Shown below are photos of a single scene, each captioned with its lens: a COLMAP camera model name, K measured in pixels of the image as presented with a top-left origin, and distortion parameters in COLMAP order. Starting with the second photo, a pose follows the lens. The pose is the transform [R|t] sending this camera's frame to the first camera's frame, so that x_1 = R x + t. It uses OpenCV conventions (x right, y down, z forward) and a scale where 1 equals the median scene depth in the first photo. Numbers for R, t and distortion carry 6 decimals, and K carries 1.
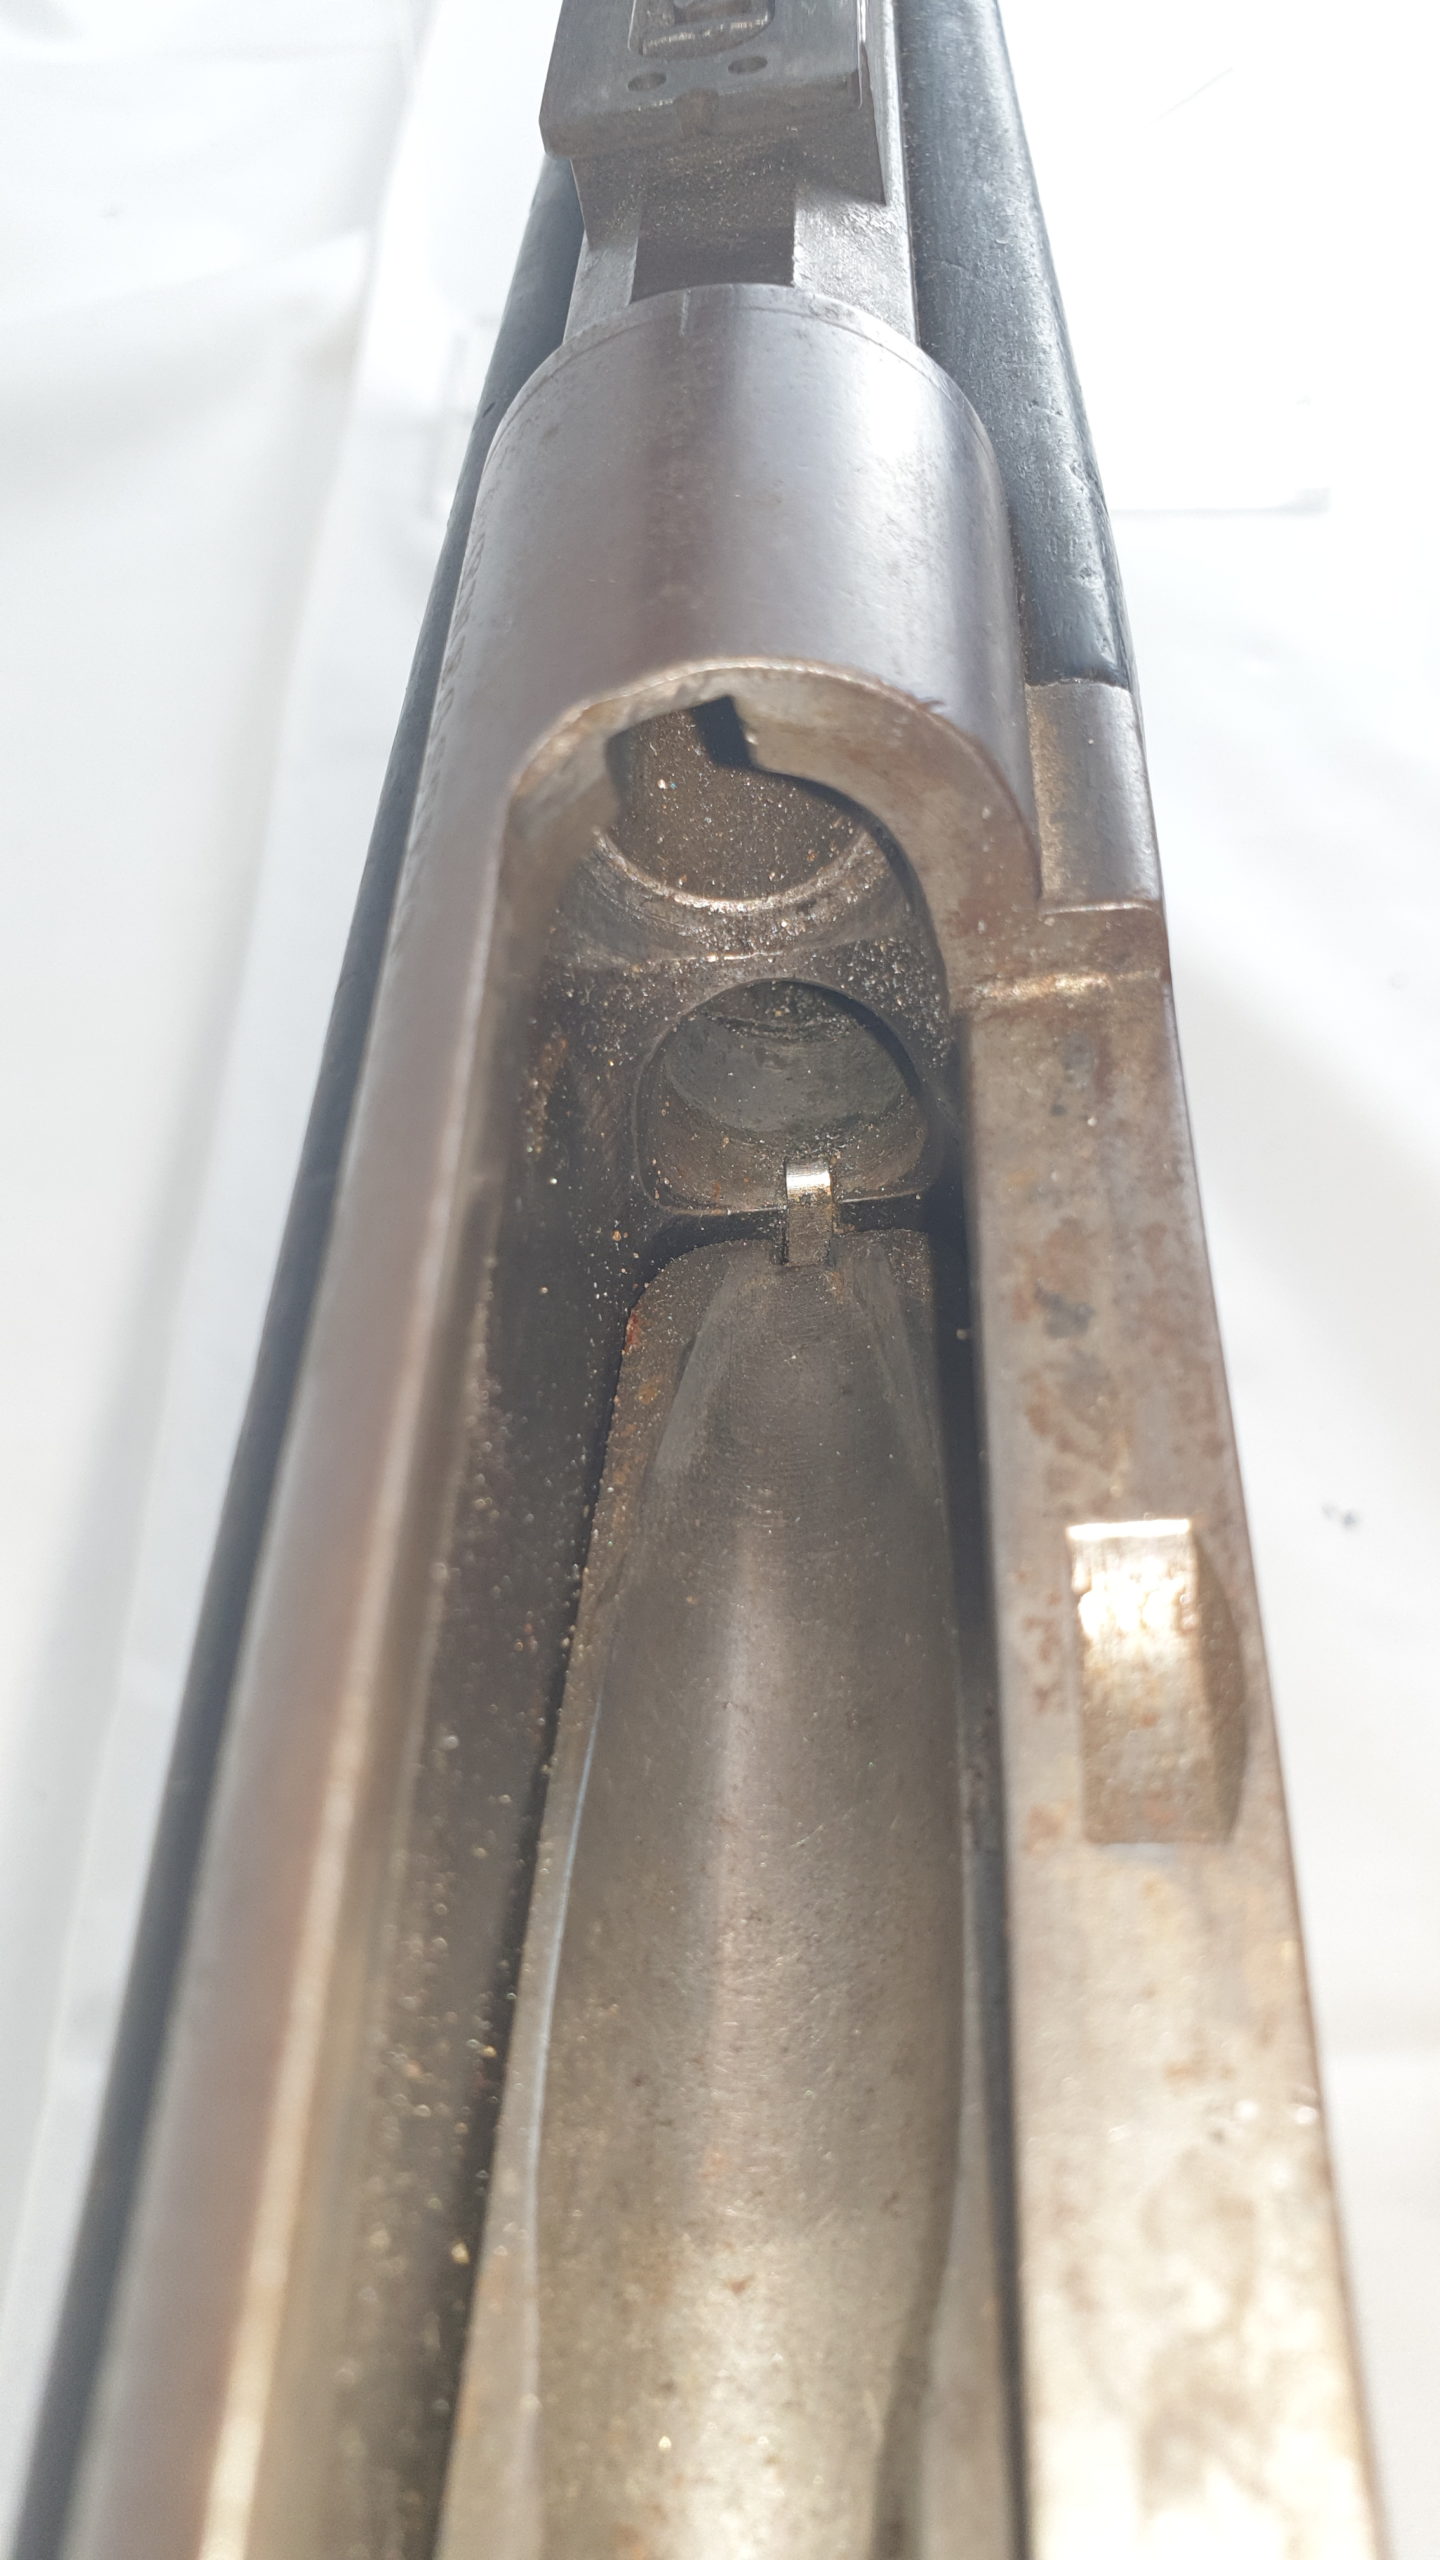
lens RADIAL K [[2320.2, 0, 720.0], [0, 2320.2, 1280.0], [0, 0, 1]] dist [-0.015792, -0.005761]
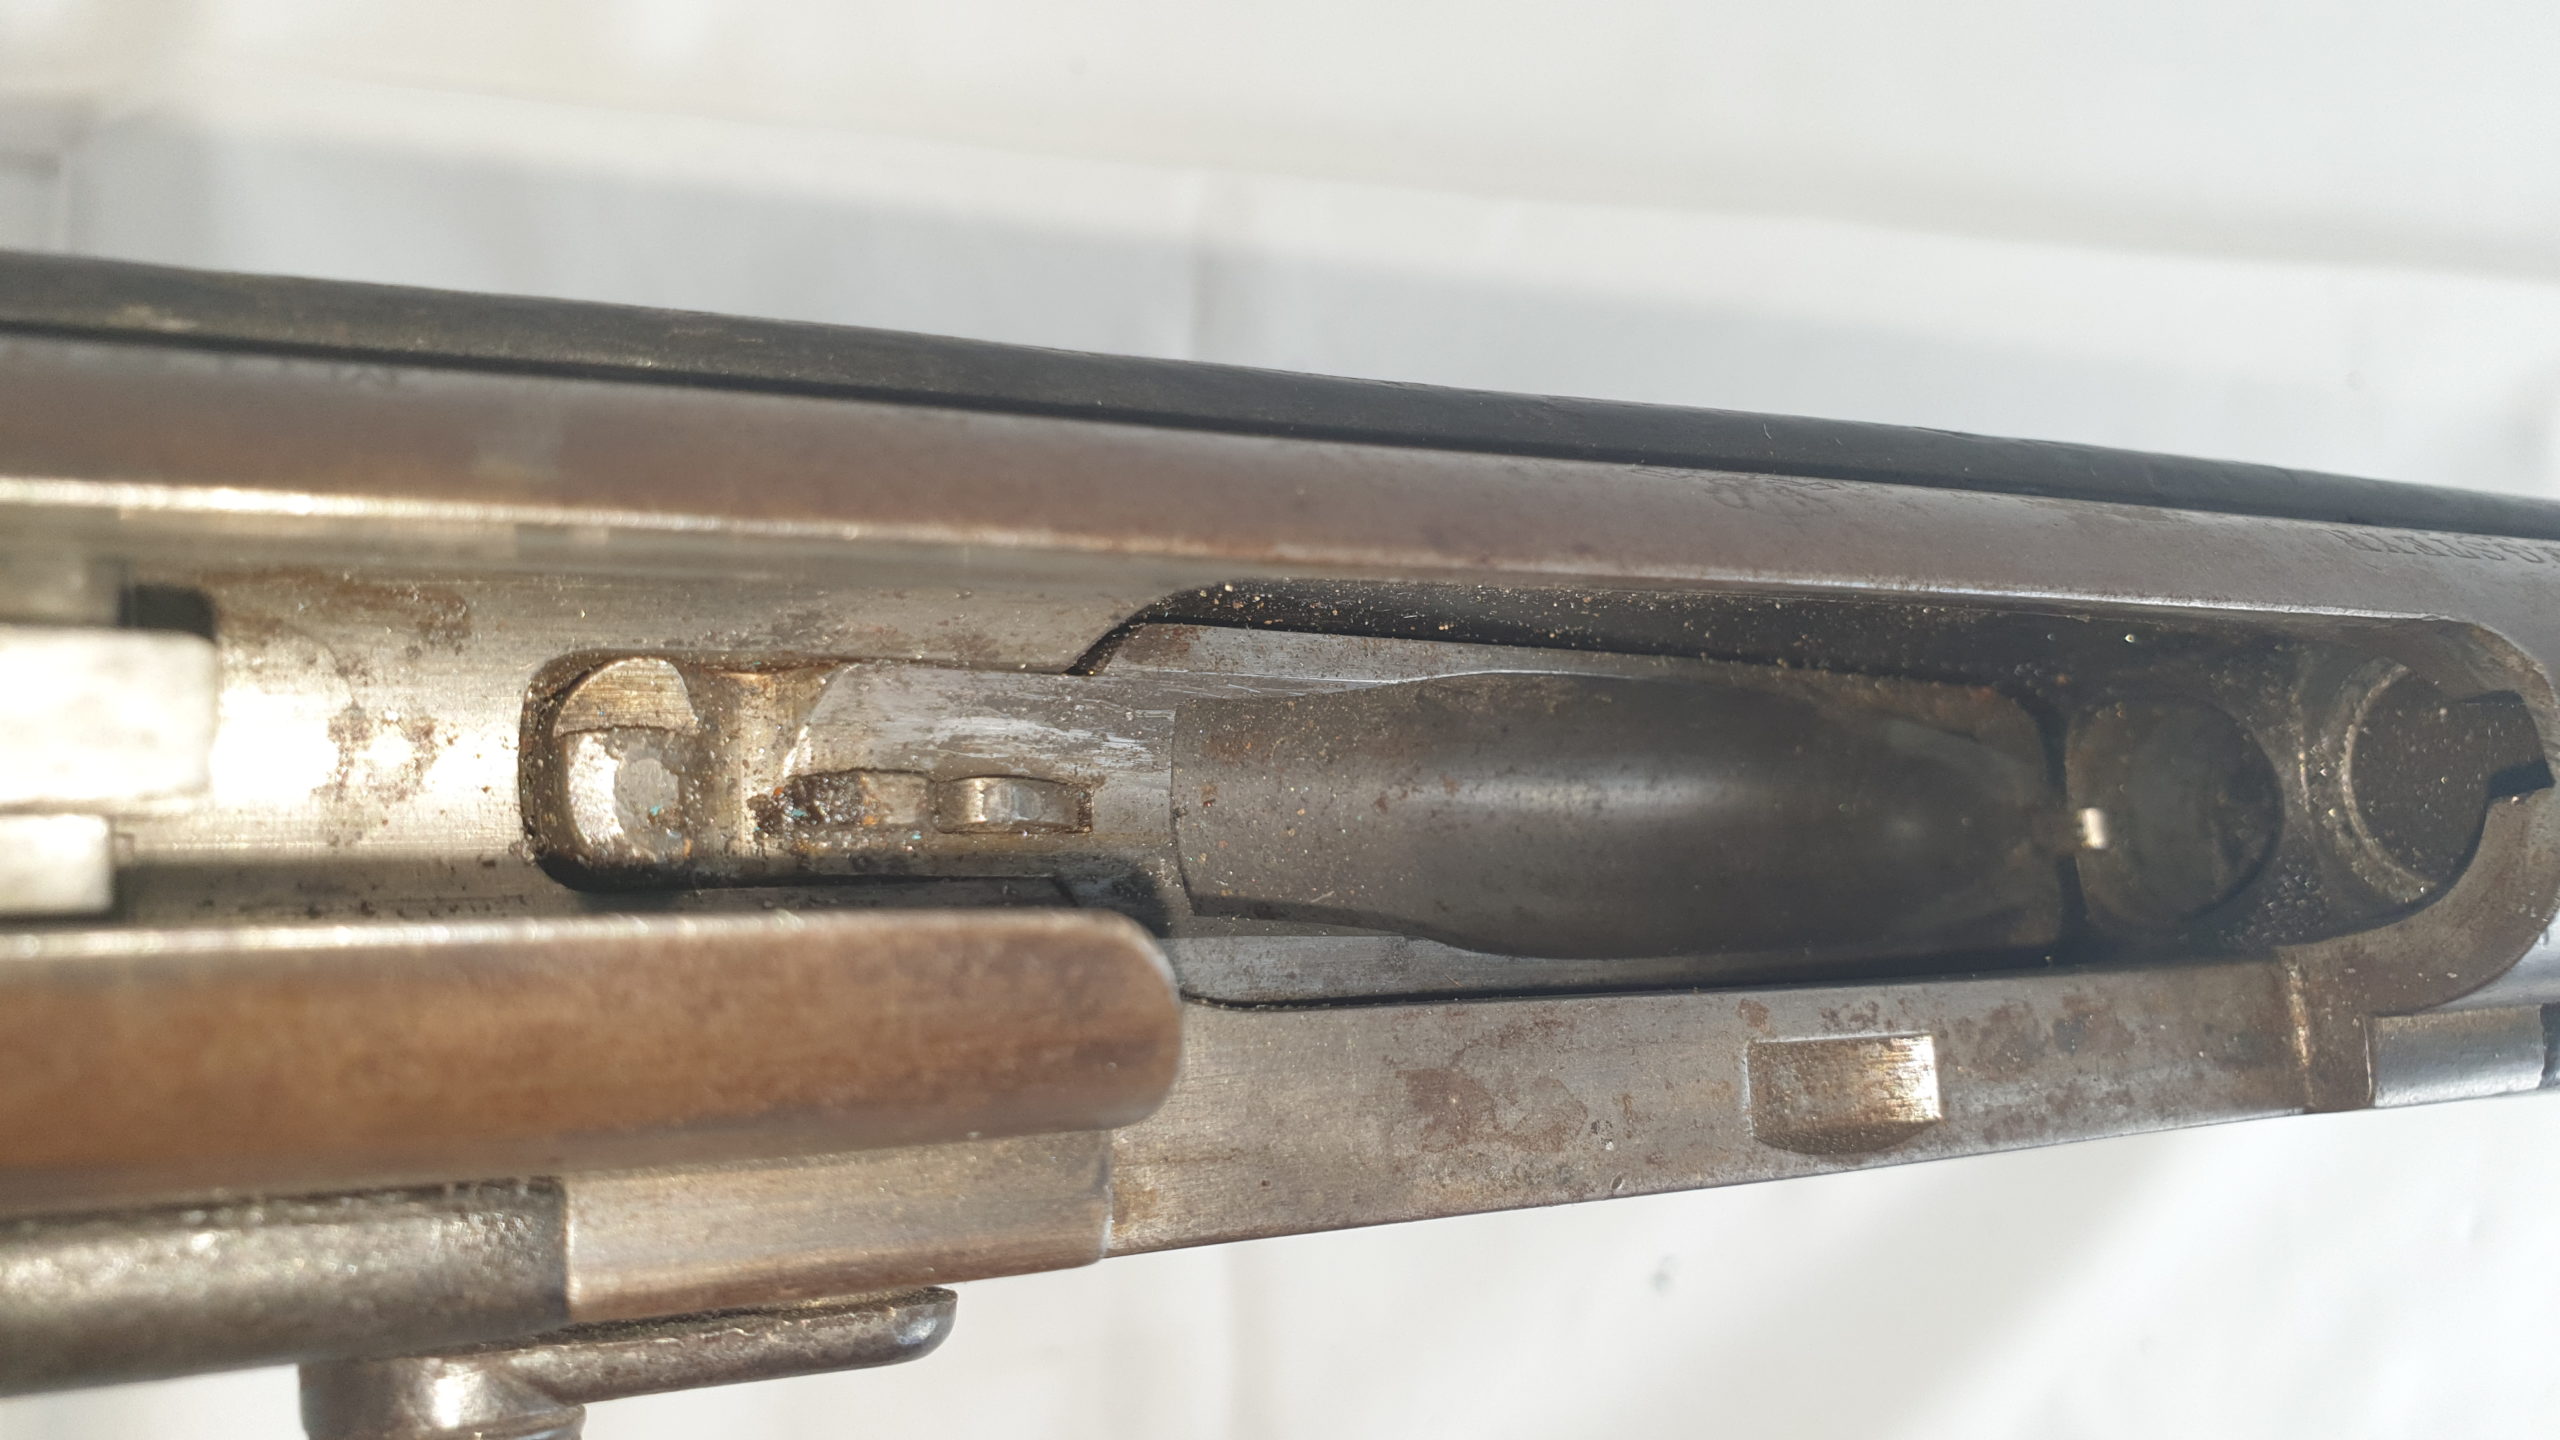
lens RADIAL K [[2320.2, 0, 1280.0], [0, 2320.2, 720.0], [0, 0, 1]] dist [-0.015792, -0.005761]
pose [[0.019006, 0.999705, 0.015099, -0.064565], [-0.980908, 0.015721, 0.193837, 0.200561], [0.193542, -0.018495, 0.980918, -0.423204]]
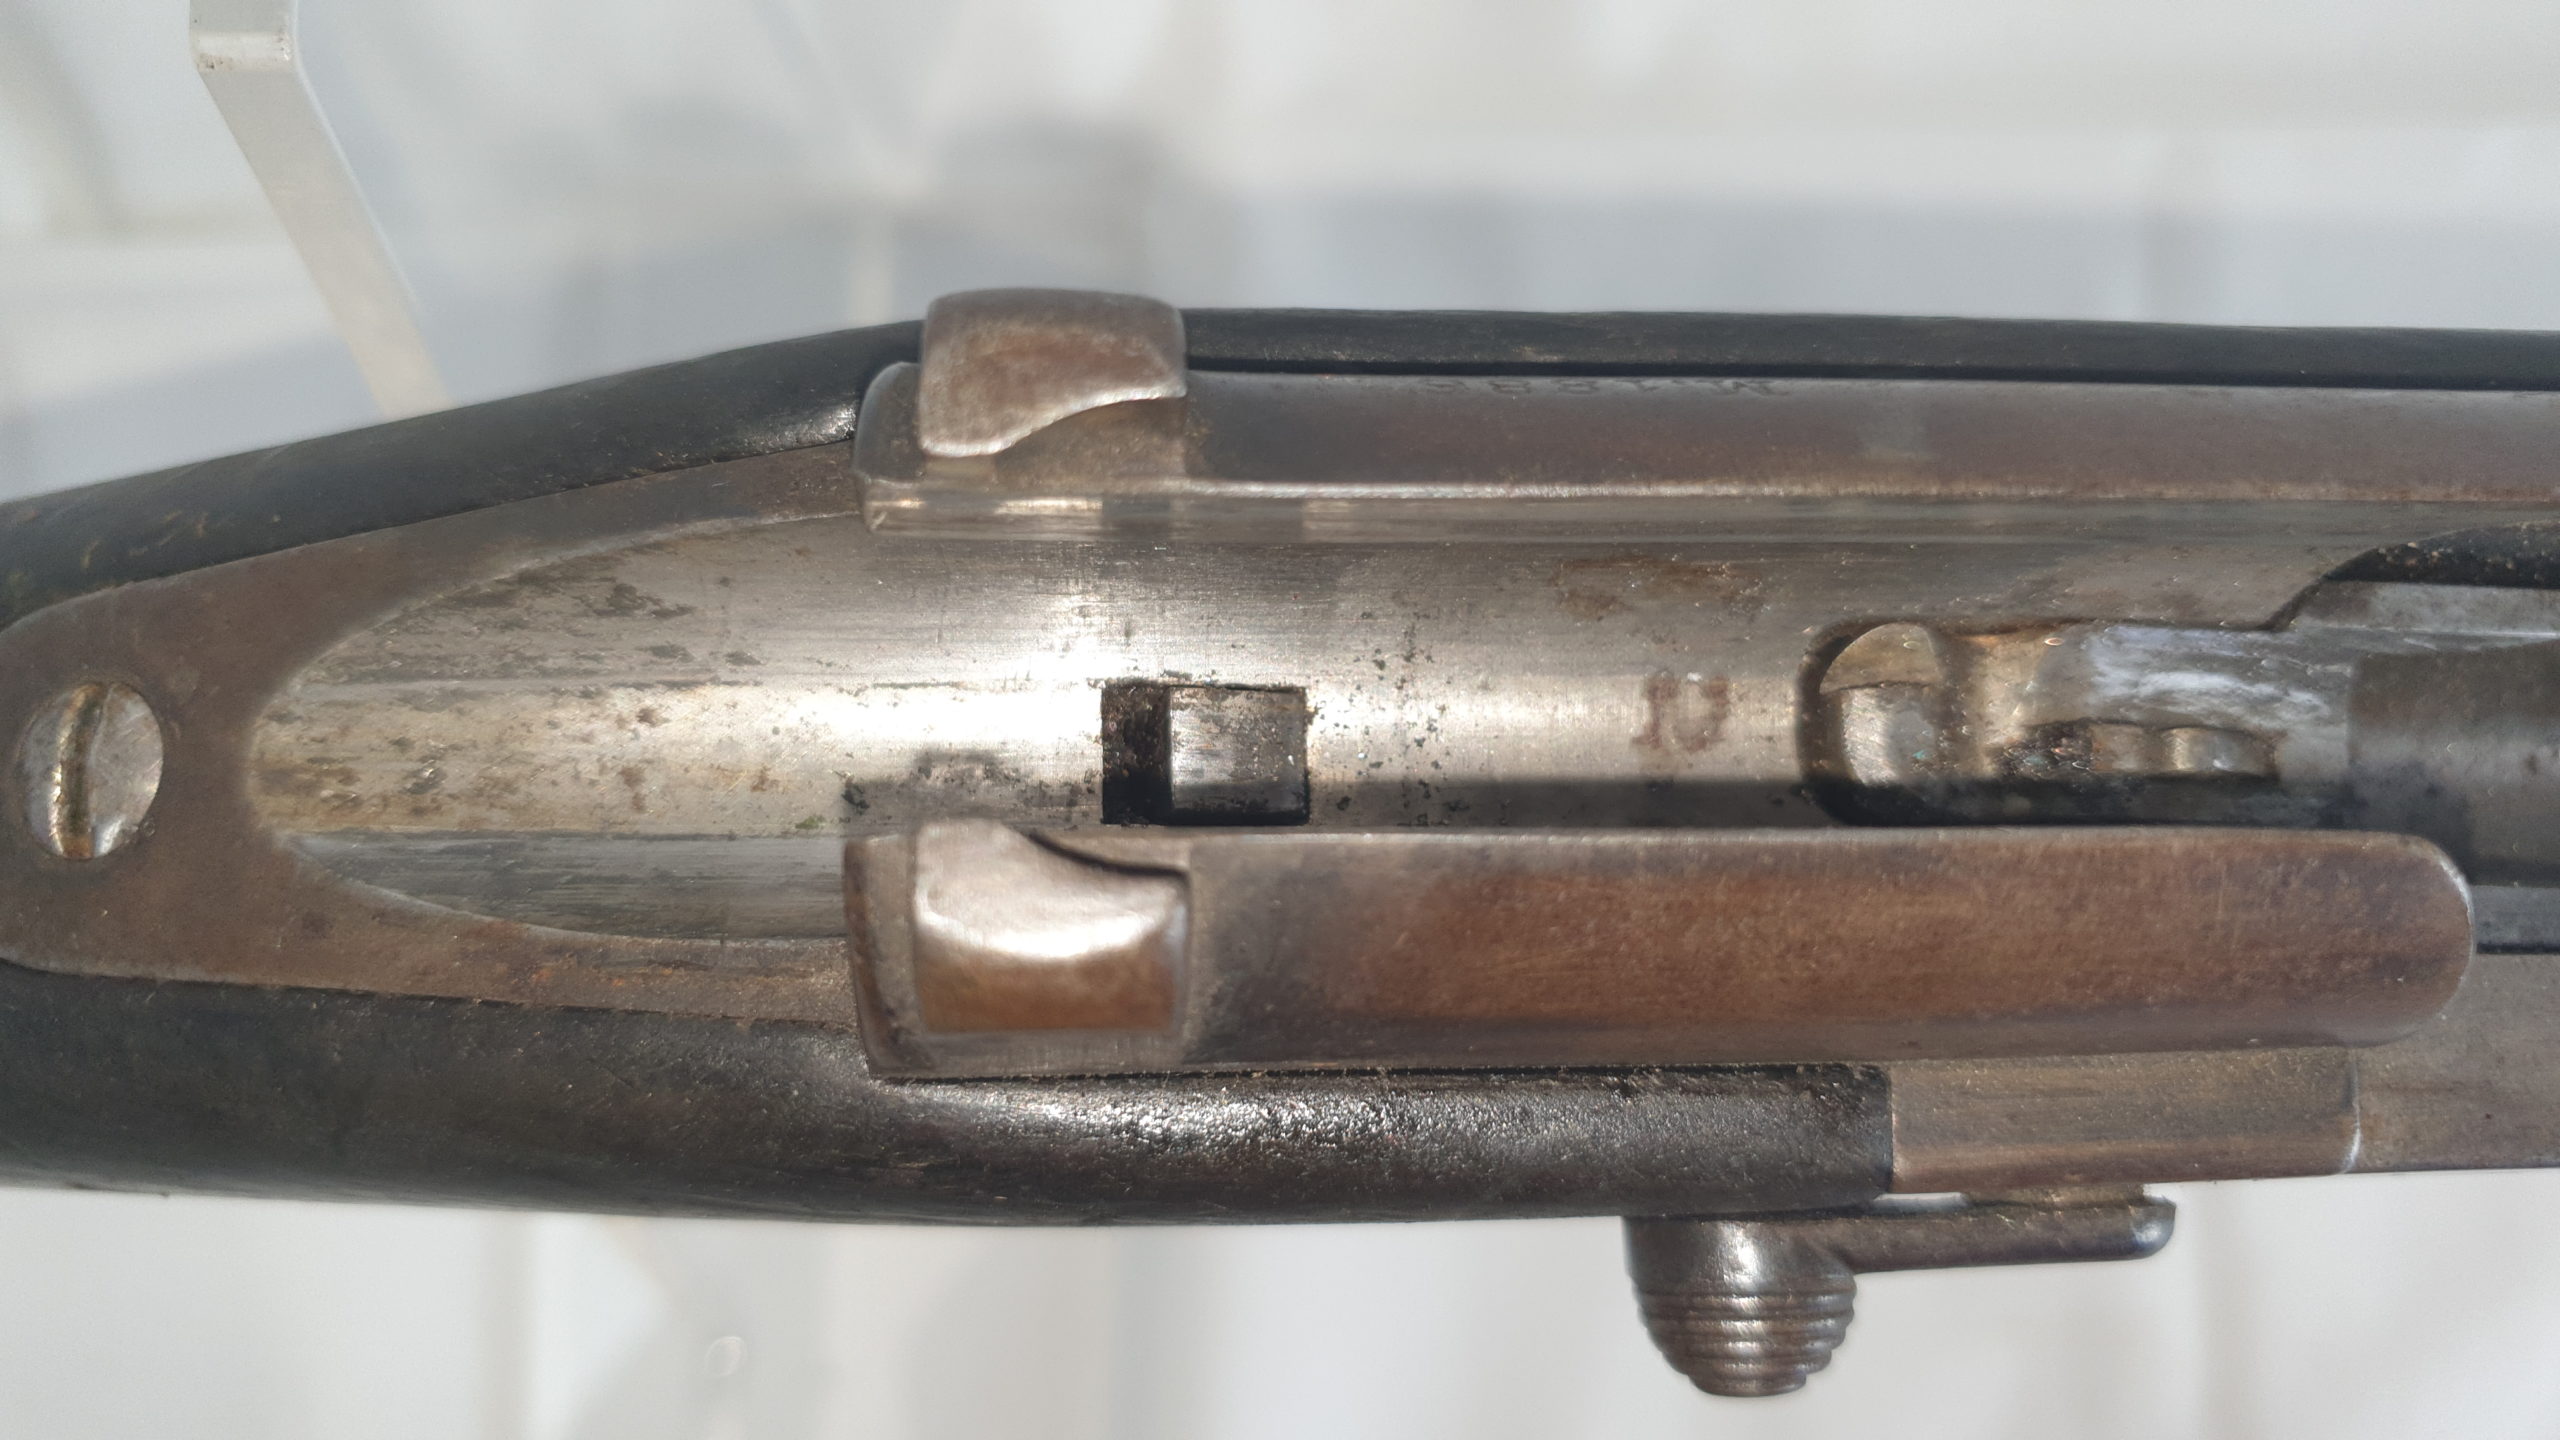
lens RADIAL K [[2346.7, 0, 1280.0], [0, 2346.7, 720.0], [0, 0, 1]] dist [-0.128707, 0.239090]
pose [[0.040712, 0.999164, 0.003644, -0.051708], [-0.836182, 0.032074, 0.547513, 0.287155], [0.546939, -0.025338, 0.836789, -0.596472]]
